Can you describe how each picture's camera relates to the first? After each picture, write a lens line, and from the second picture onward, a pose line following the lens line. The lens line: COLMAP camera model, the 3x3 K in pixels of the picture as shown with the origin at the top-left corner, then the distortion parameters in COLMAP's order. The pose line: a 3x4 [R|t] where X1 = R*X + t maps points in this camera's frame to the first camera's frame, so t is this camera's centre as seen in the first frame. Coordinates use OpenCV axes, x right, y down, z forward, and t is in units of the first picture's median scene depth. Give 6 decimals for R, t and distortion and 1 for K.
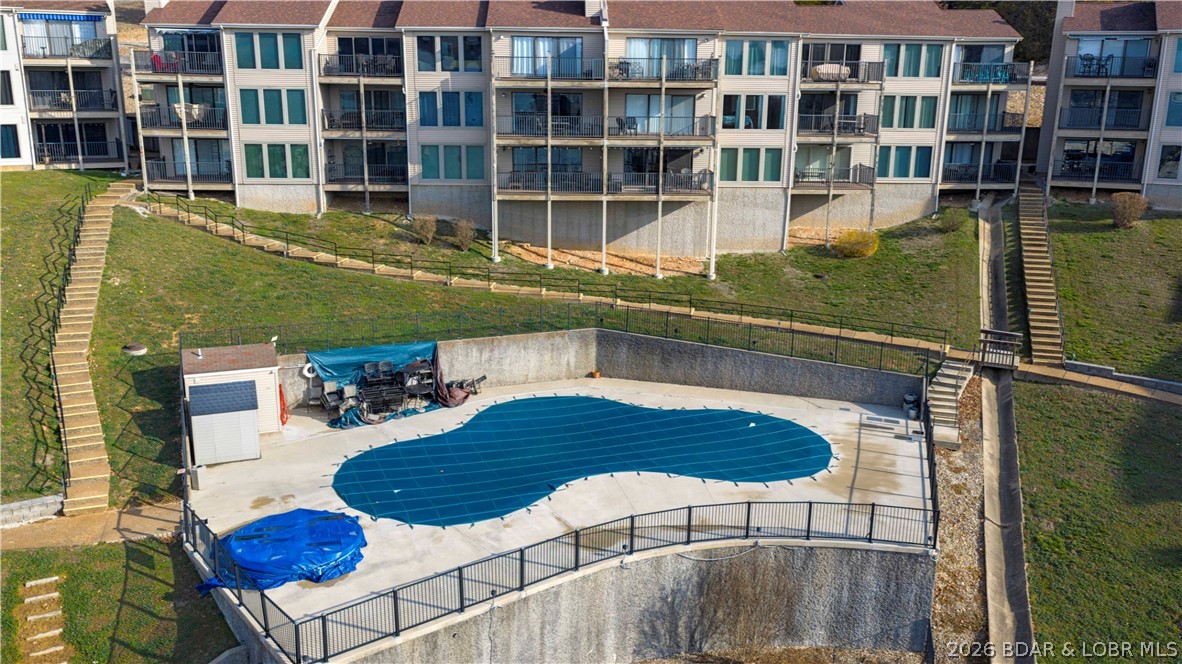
lens RADIAL K [[941.3, 0, 591.0], [0, 941.3, 332.0], [0, 0, 1]] dist [-0.004753, -0.001868]
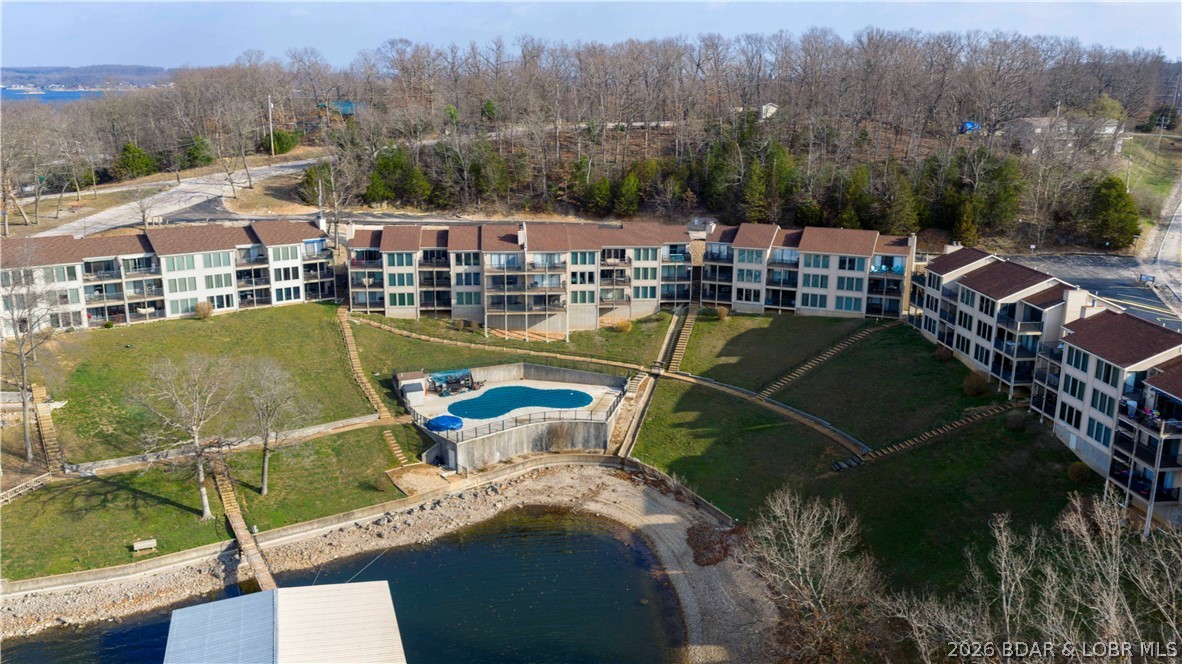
lens RADIAL K [[941.3, 0, 591.0], [0, 941.3, 332.0], [0, 0, 1]] dist [-0.004753, -0.001868]
pose [[0.998365, -0.015596, 0.054983, 0.049830], [0.015606, 0.999878, 0.000245, -0.085337], [-0.054980, 0.000613, 0.998487, -1.699974]]
